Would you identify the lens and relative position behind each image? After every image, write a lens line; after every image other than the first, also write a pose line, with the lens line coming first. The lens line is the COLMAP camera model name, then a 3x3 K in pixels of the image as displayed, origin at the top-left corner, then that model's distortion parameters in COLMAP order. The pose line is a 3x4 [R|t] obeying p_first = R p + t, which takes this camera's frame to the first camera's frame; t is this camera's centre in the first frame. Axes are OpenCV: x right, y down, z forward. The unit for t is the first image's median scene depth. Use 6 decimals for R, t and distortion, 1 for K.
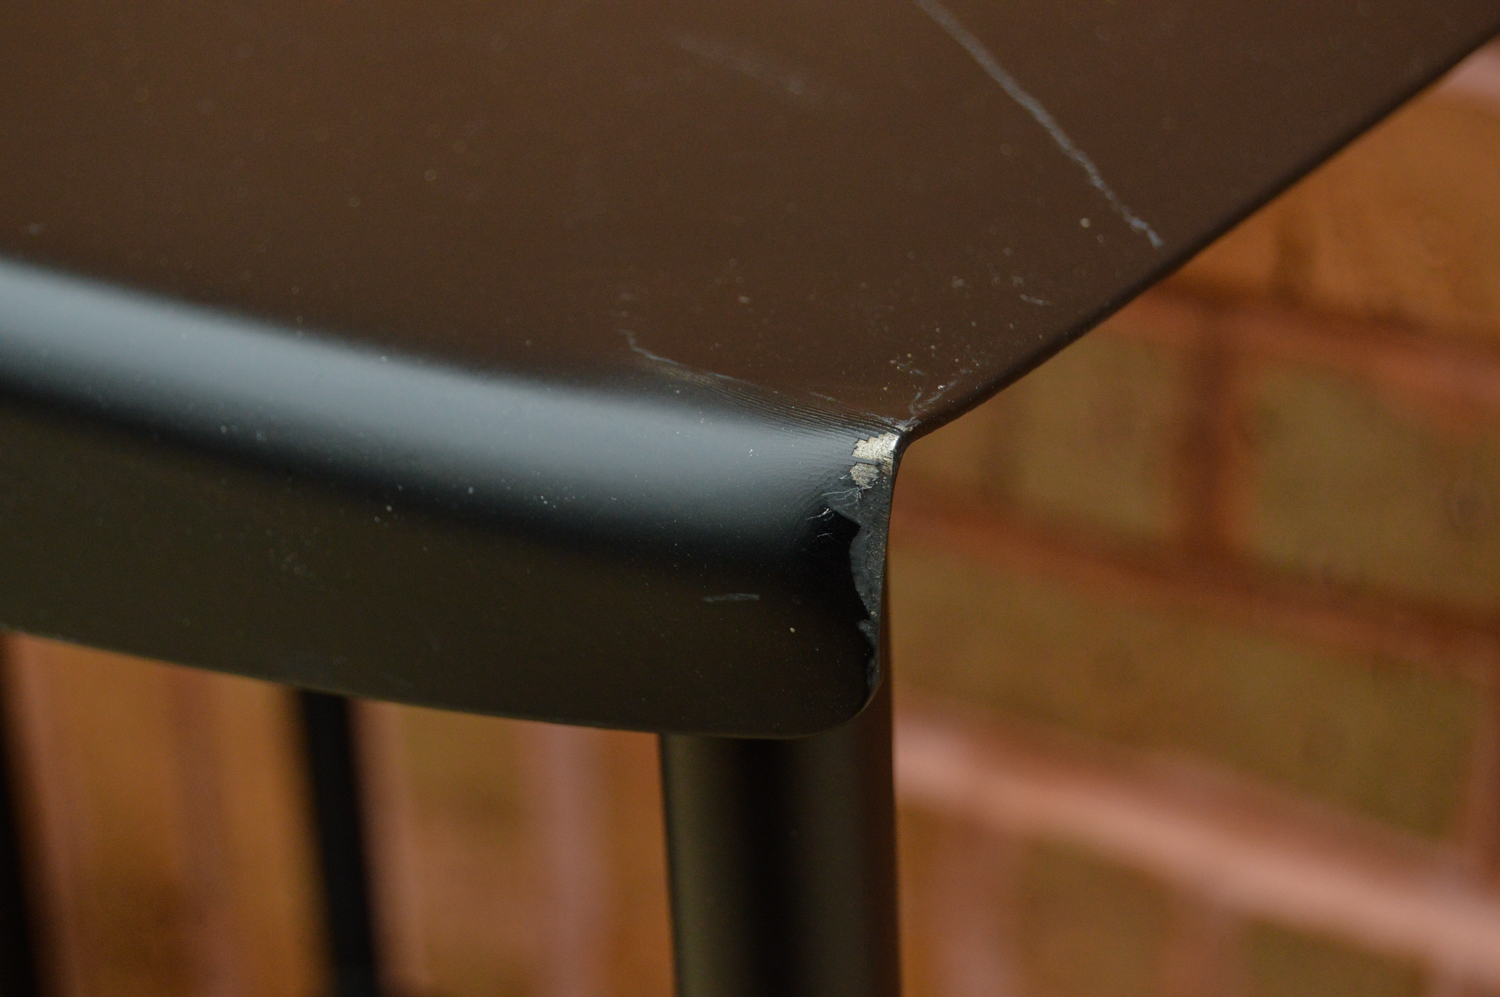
lens RADIAL K [[3444.9, 0, 757.1], [0, 3444.9, 491.5], [0, 0, 1]] dist [0.018531, 0.000000]
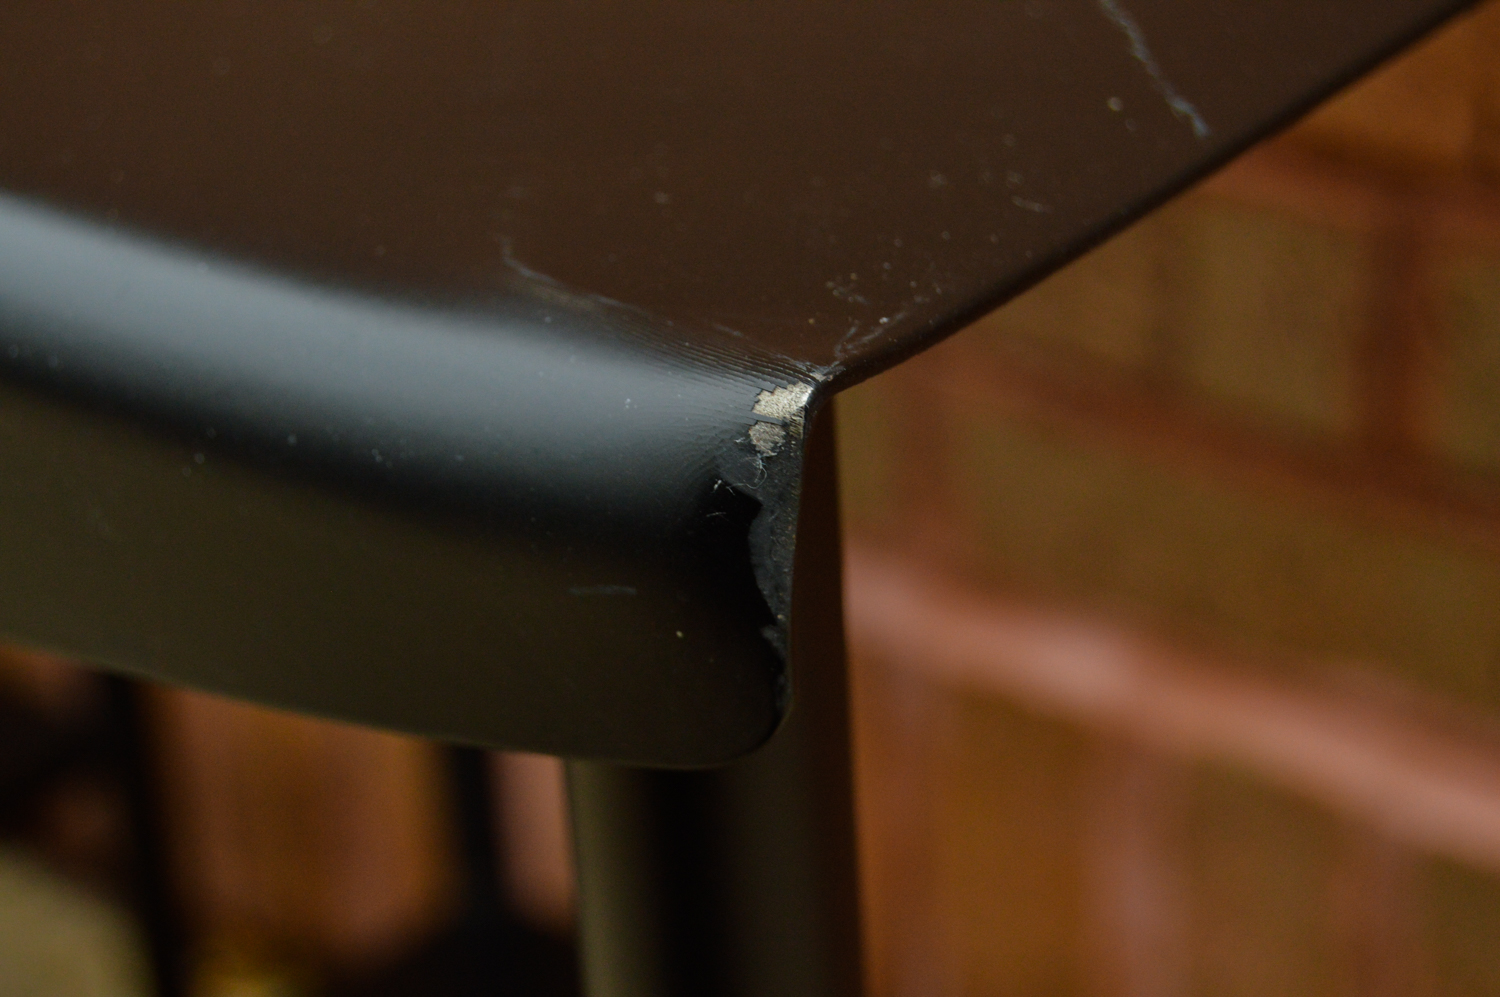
lens RADIAL K [[3444.9, 0, 740.9], [0, 3444.9, 506.0], [0, 0, 1]] dist [0.018531, 0.000000]
pose [[0.997214, 0.021217, -0.071508, 0.075960], [-0.017944, 0.998775, 0.046116, -0.023413], [0.072399, -0.044704, 0.996373, 0.229414]]
